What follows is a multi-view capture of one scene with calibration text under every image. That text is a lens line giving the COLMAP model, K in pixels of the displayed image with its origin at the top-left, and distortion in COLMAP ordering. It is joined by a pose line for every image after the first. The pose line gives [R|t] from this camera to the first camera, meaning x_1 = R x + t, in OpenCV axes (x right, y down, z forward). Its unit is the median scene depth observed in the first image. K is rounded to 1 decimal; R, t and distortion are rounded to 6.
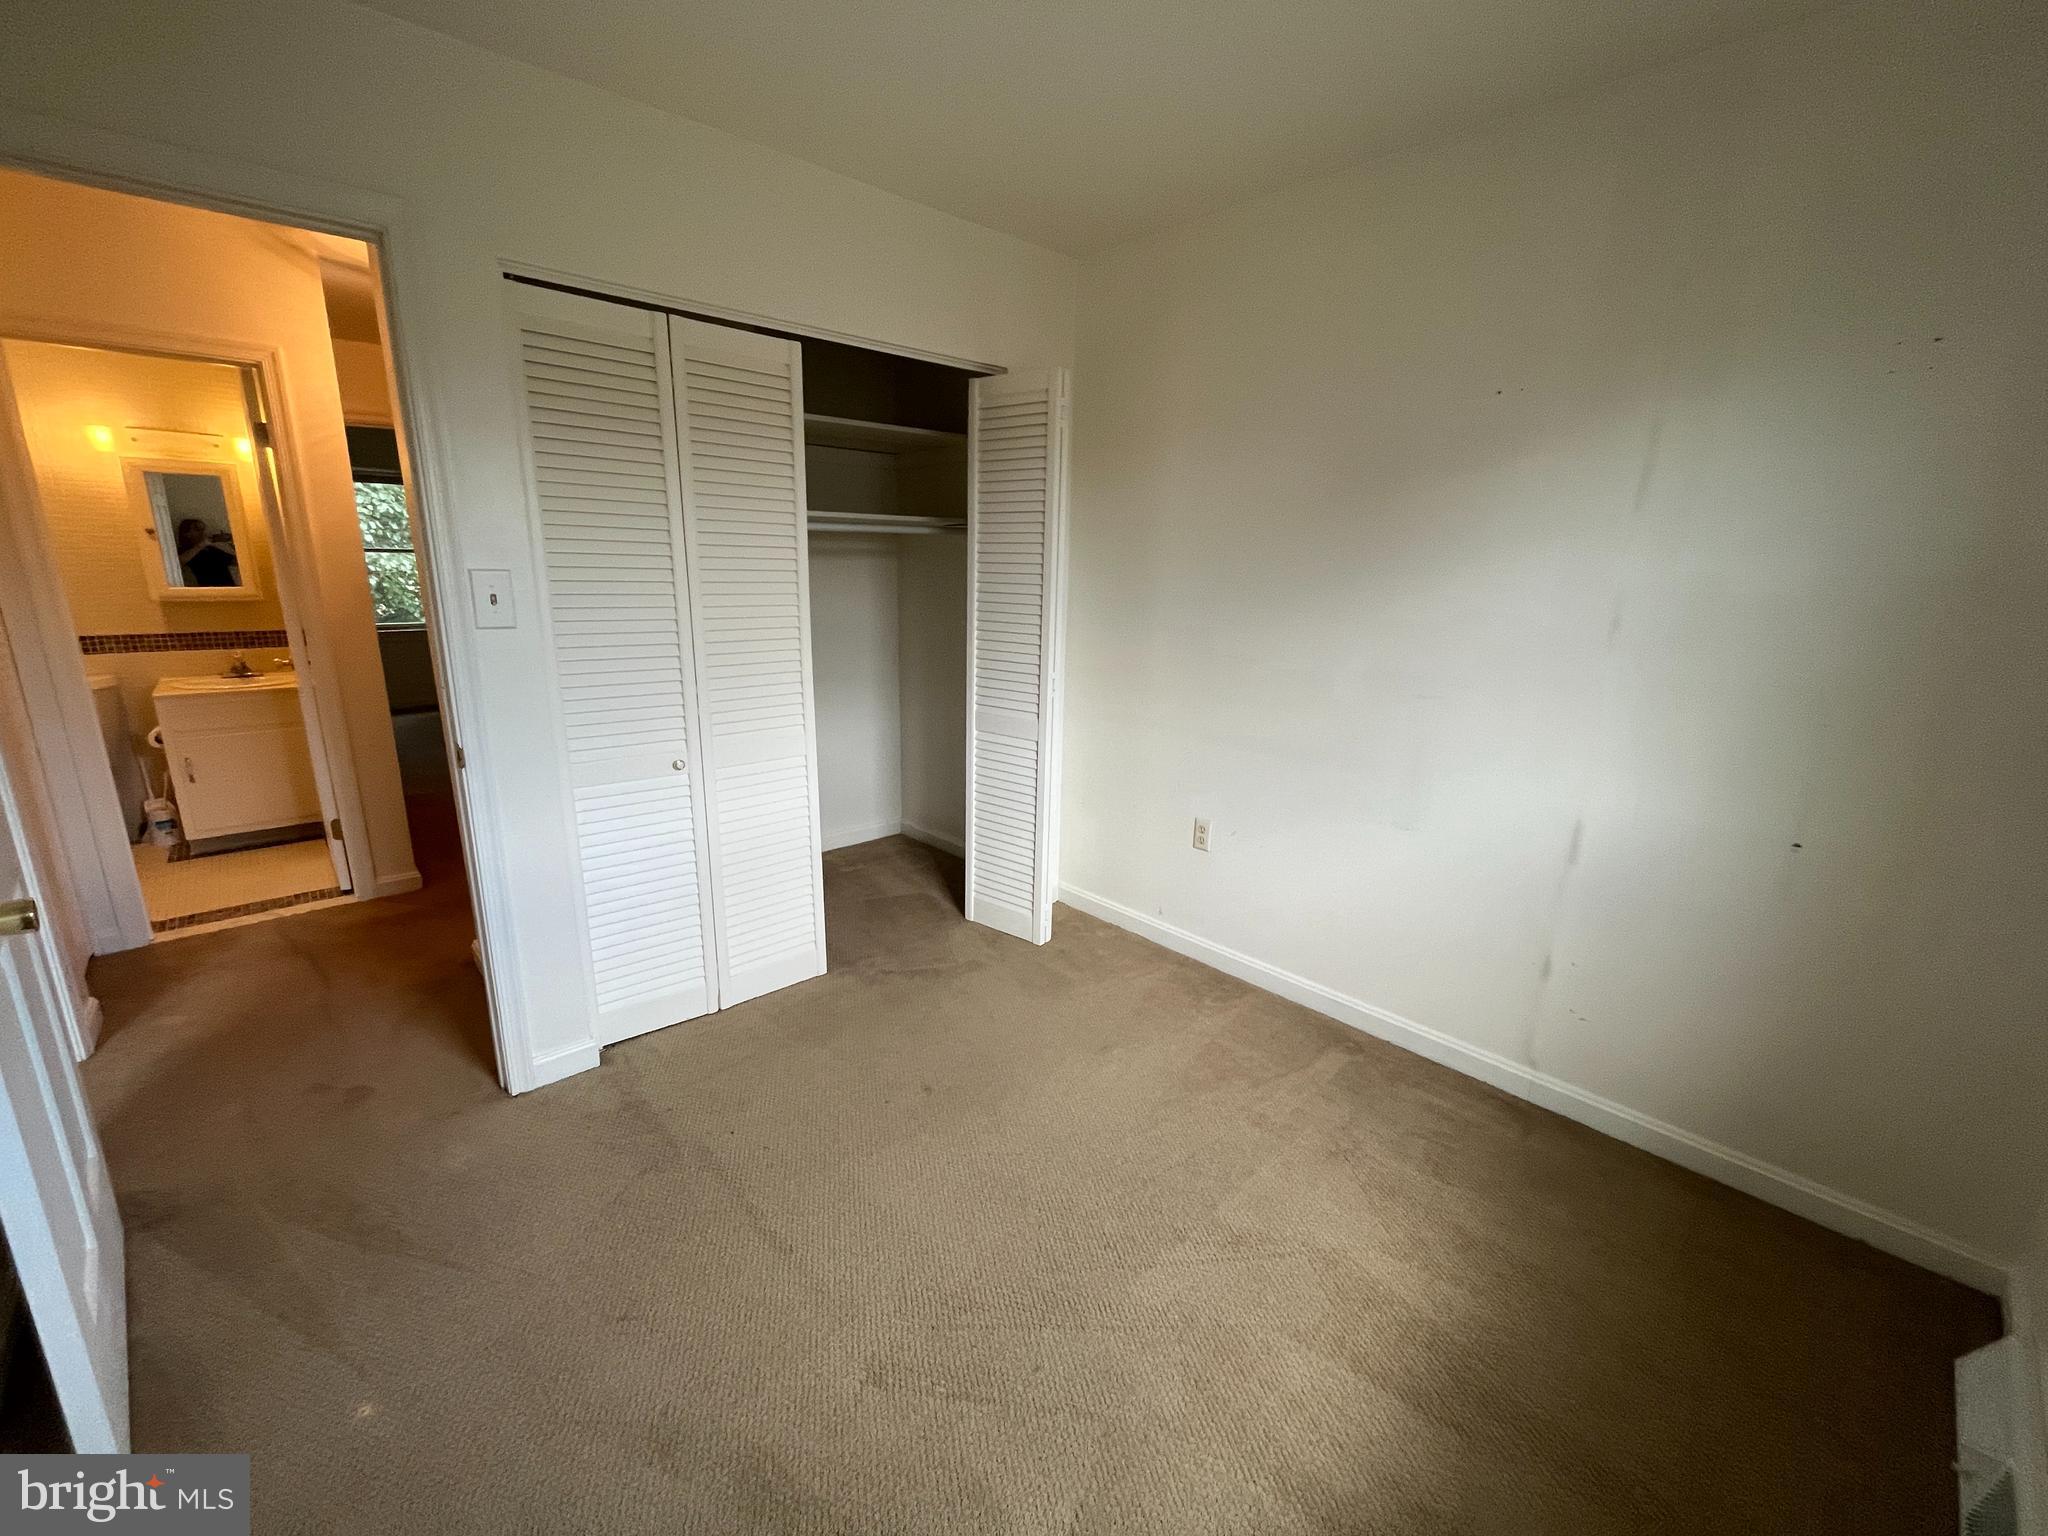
lens RADIAL K [[831.1, 0, 1024.0], [0, 831.1, 768.0], [0, 0, 1]] dist [-0.001489, 0.000207]
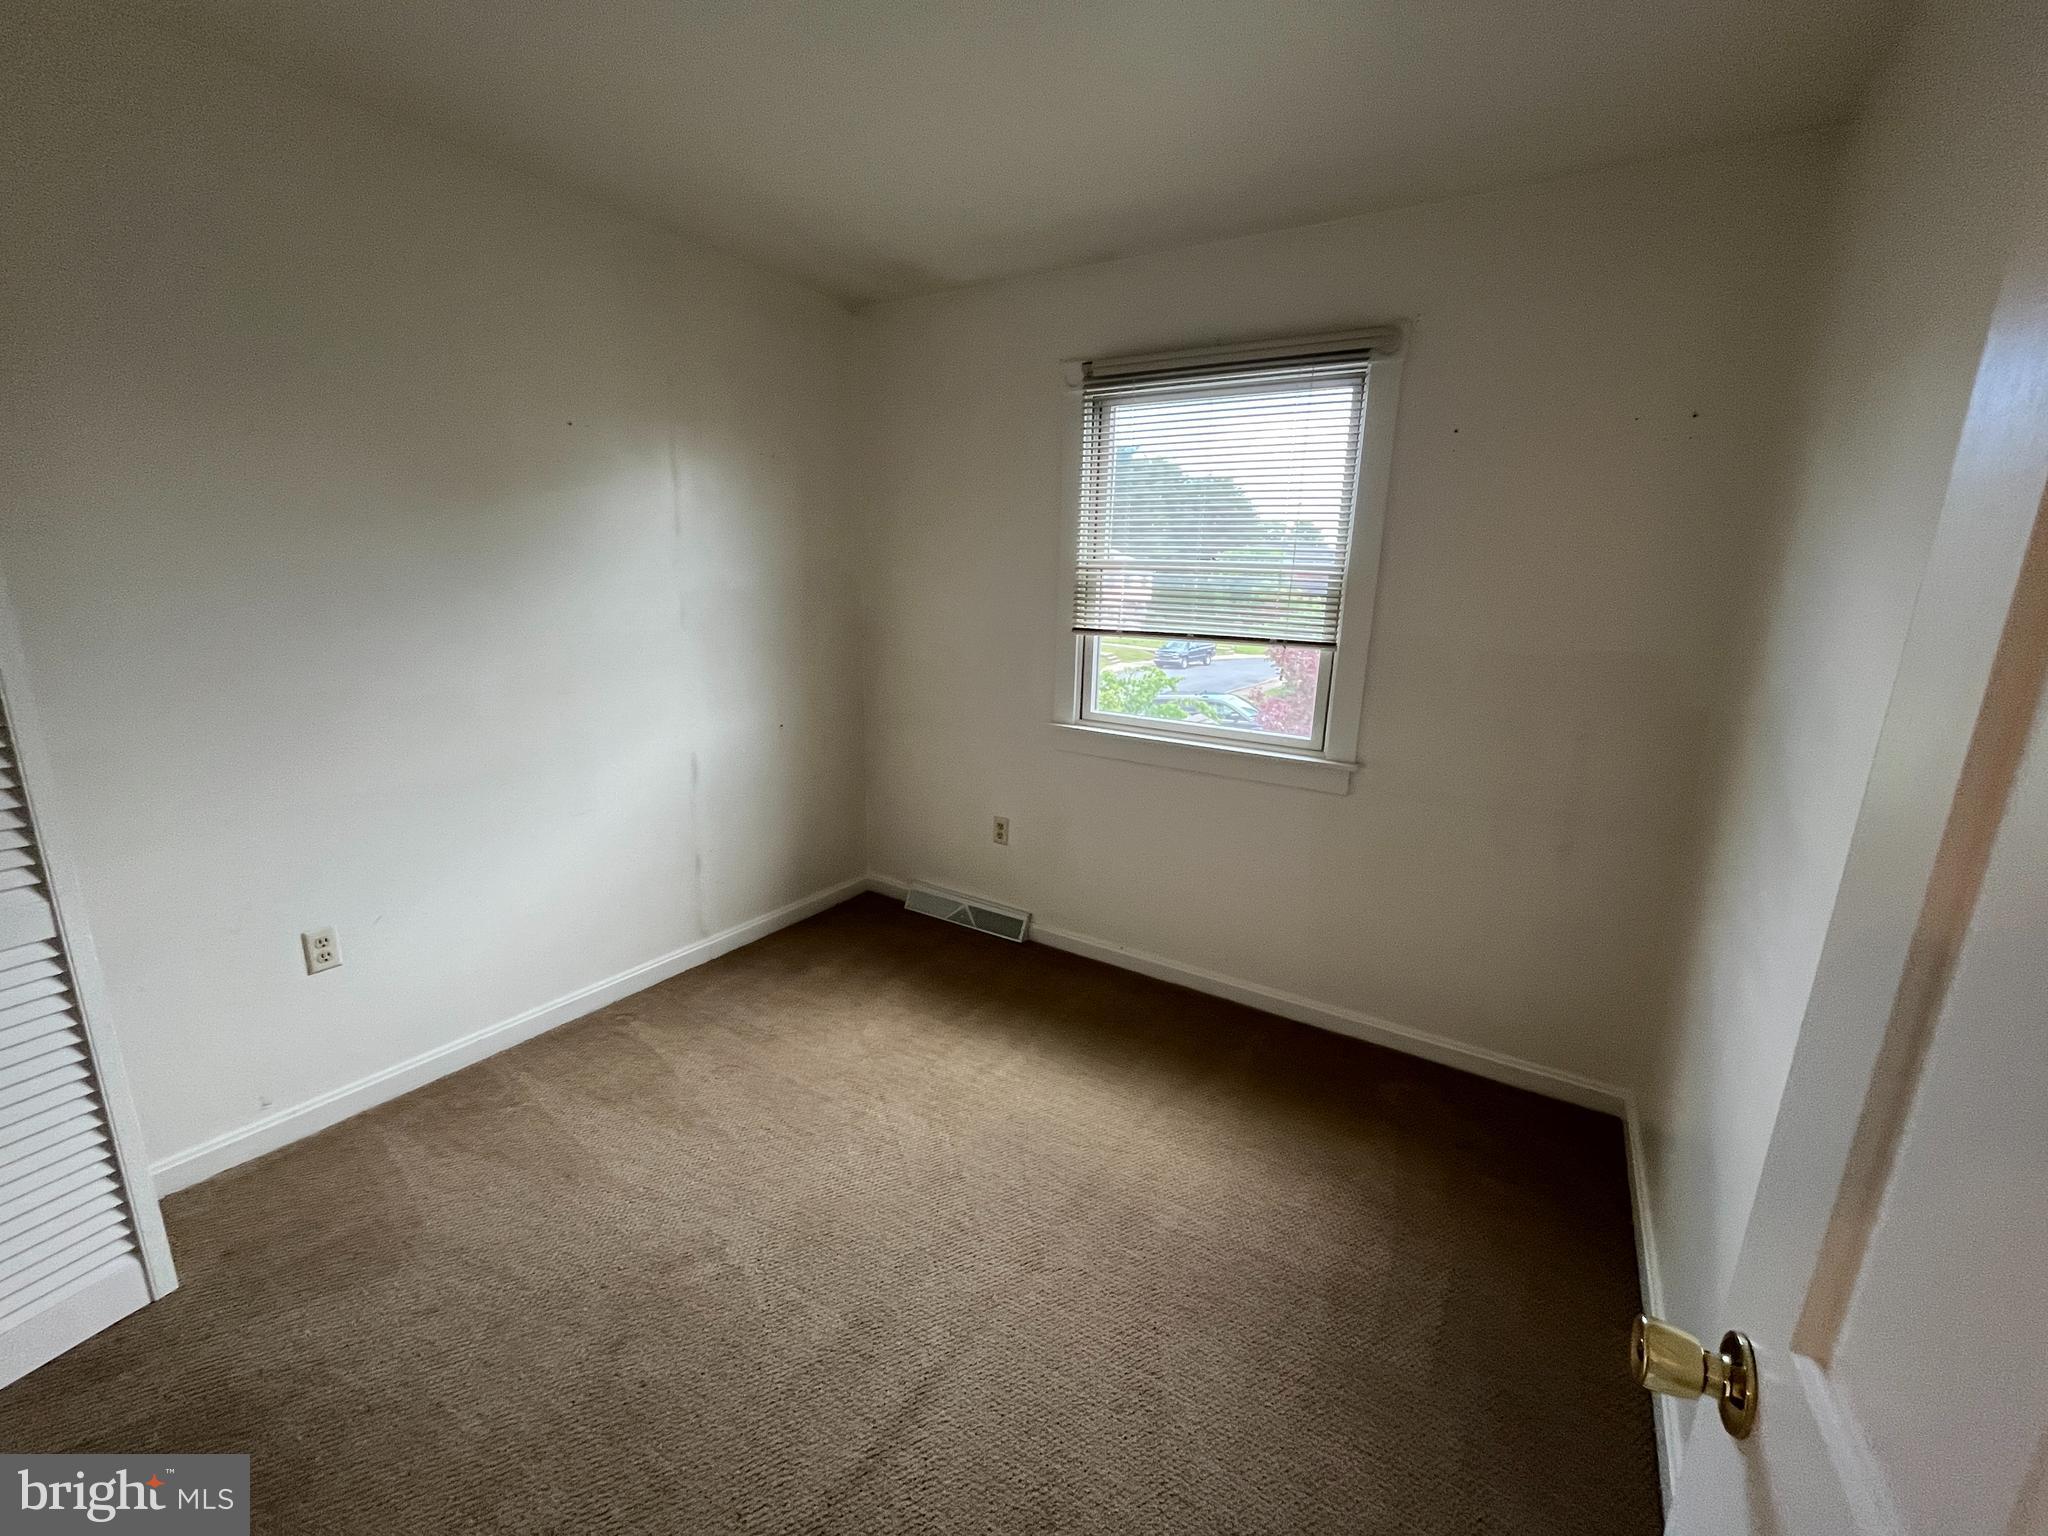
lens RADIAL K [[831.1, 0, 1024.0], [0, 831.1, 768.0], [0, 0, 1]] dist [-0.001489, 0.000207]
pose [[-0.254684, -0.243831, 0.935779, -0.730628], [0.198927, 0.933783, 0.297452, -0.201711], [-0.946343, 0.261908, -0.189315, 0.677054]]
